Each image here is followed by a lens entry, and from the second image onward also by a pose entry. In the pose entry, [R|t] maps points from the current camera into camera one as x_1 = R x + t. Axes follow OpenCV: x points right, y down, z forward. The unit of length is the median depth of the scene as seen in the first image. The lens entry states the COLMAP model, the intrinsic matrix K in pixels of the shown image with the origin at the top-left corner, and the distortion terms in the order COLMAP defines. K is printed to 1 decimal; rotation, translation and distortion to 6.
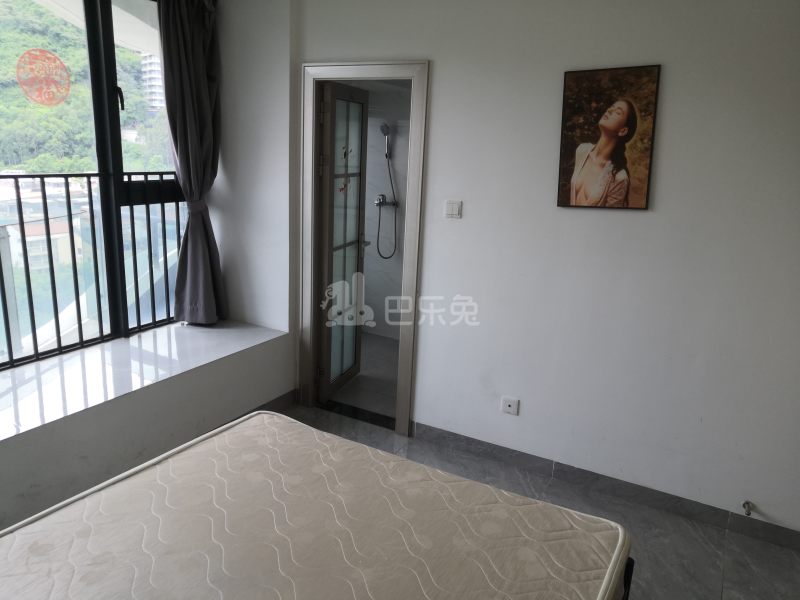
lens RADIAL K [[620.0, 0, 400.0], [0, 620.0, 300.0], [0, 0, 1]] dist [-0.000013, 0.004281]
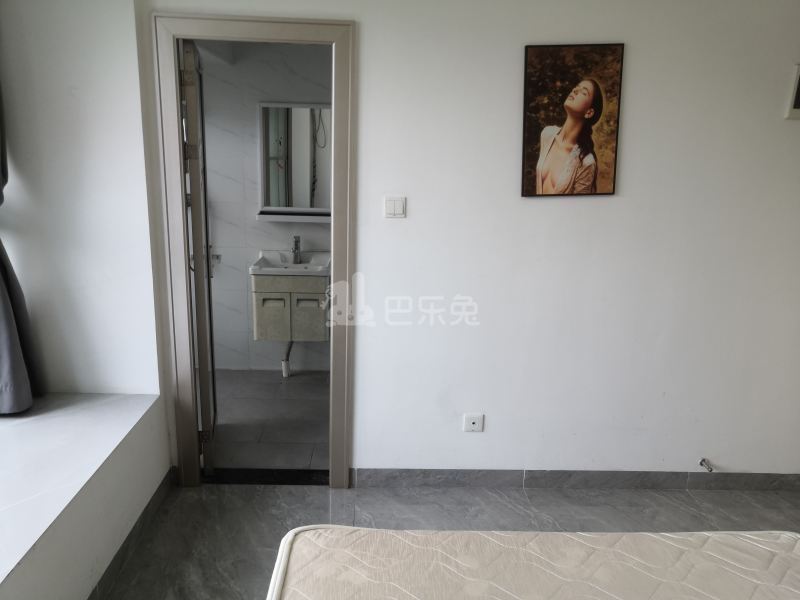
lens RADIAL K [[620.0, 0, 400.0], [0, 620.0, 300.0], [0, 0, 1]] dist [-0.000013, 0.004281]
pose [[0.852899, -0.143729, 0.501902, -0.389503], [0.133406, 0.989441, 0.056645, -0.080117], [-0.504744, 0.018644, 0.863067, 0.326888]]
